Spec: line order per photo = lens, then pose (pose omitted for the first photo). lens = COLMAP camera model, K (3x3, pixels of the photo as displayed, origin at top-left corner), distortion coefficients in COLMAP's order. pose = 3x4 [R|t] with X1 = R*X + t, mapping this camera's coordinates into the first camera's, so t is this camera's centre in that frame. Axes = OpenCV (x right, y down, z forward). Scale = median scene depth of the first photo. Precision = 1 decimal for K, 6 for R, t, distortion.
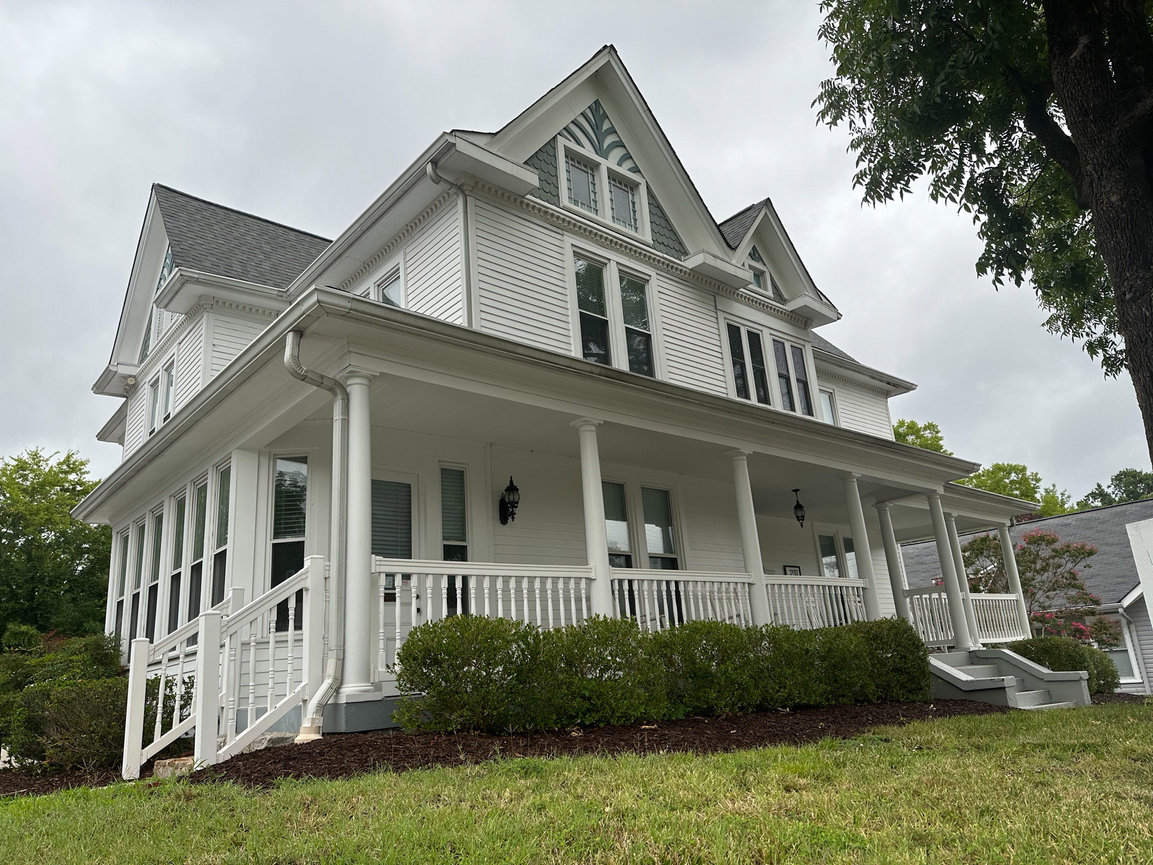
lens RADIAL K [[802.6, 0, 576.5], [0, 802.6, 432.5], [0, 0, 1]] dist [0.145295, -0.199900]
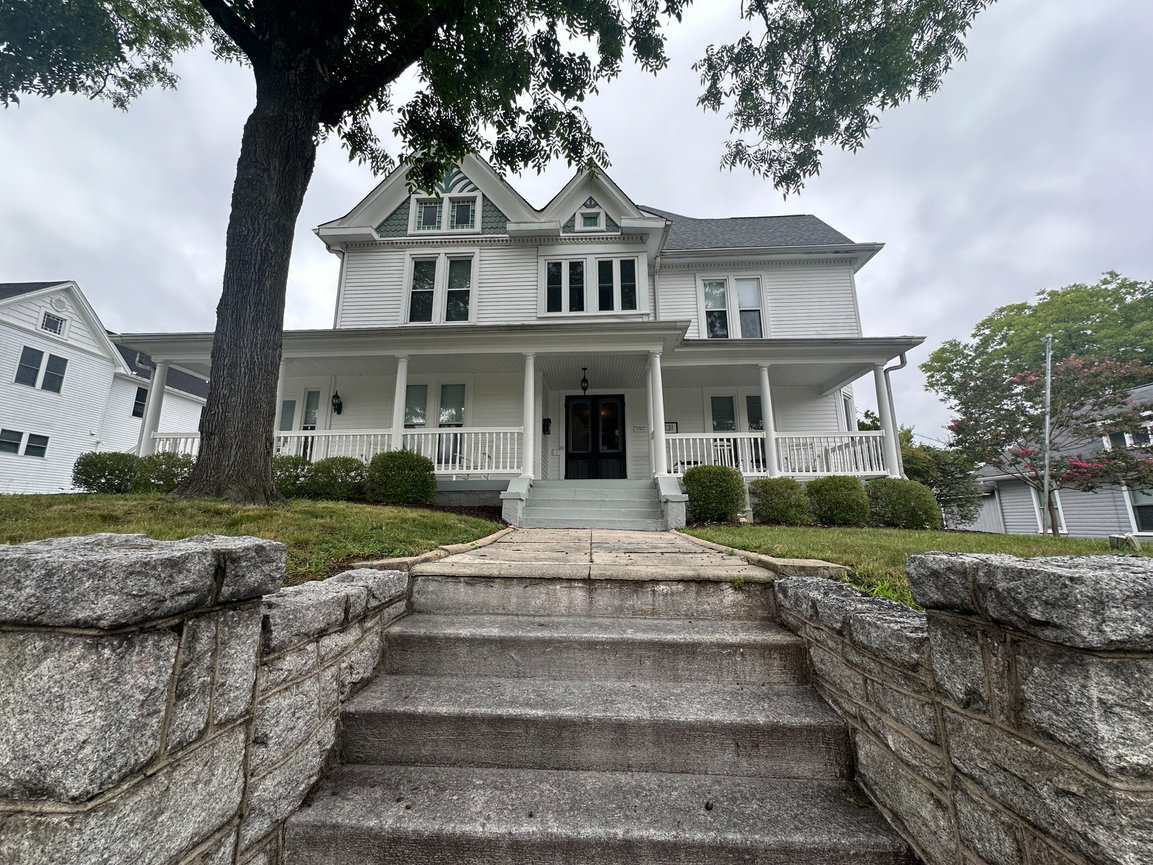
lens RADIAL K [[462.7, 0, 576.5], [0, 462.7, 432.5], [0, 0, 1]] dist [-0.001369, 0.000025]
pose [[0.702757, -0.051426, -0.709569, 0.851005], [0.150655, 0.985522, 0.077784, 0.118981], [0.695296, -0.161563, 0.700329, 0.411494]]
